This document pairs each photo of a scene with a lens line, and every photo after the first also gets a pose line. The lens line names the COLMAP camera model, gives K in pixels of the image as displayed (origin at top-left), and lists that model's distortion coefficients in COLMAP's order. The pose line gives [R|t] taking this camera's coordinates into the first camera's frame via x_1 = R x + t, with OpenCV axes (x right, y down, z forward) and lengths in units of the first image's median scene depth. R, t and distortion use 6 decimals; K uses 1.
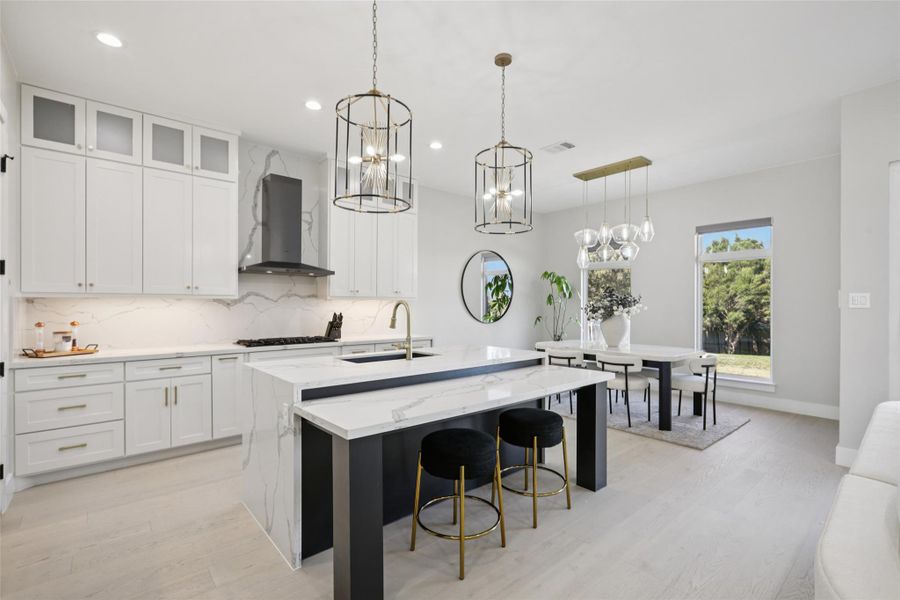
lens RADIAL K [[404.6, 0, 456.8], [0, 404.6, 305.8], [0, 0, 1]] dist [0.000016, -0.000490]
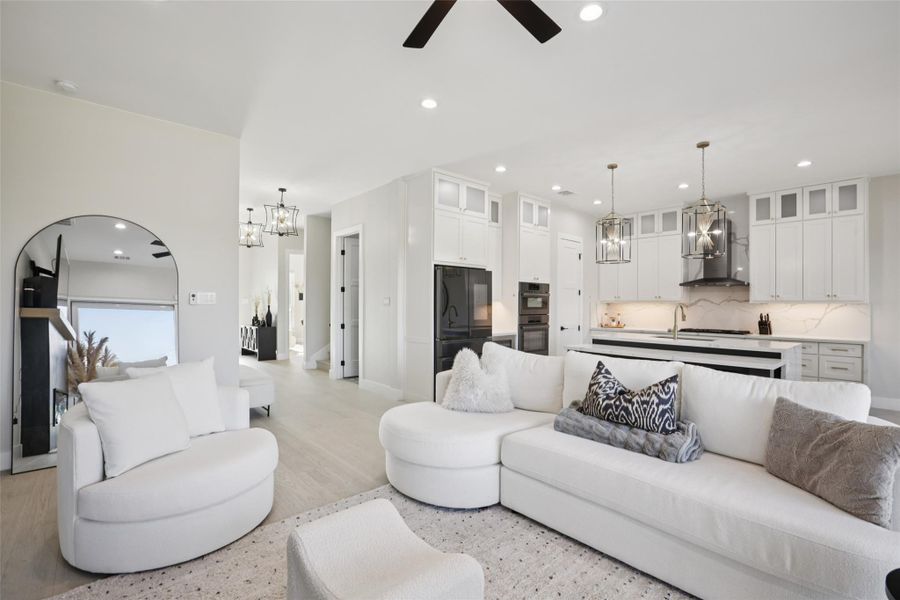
lens RADIAL K [[404.6, 0, 467.0], [0, 404.6, 299.5], [0, 0, 1]] dist [0.000016, -0.000490]
pose [[0.040761, -0.012322, -0.999093, 0.996024], [-0.012748, 0.999836, -0.012852, 0.001487], [0.999088, 0.013261, 0.040598, 0.038124]]
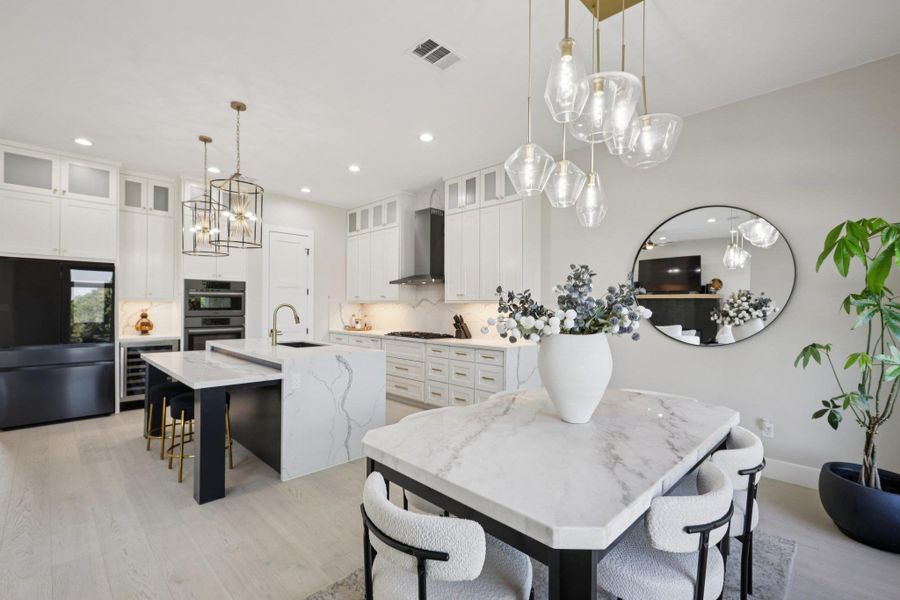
lens RADIAL K [[404.6, 0, 453.5], [0, 404.6, 307.1], [0, 0, 1]] dist [0.000016, -0.000490]
pose [[0.067345, 0.002495, -0.997727, 0.875022], [-0.013184, 0.999912, 0.001611, -0.006737], [0.997643, 0.013045, 0.067372, 1.001123]]
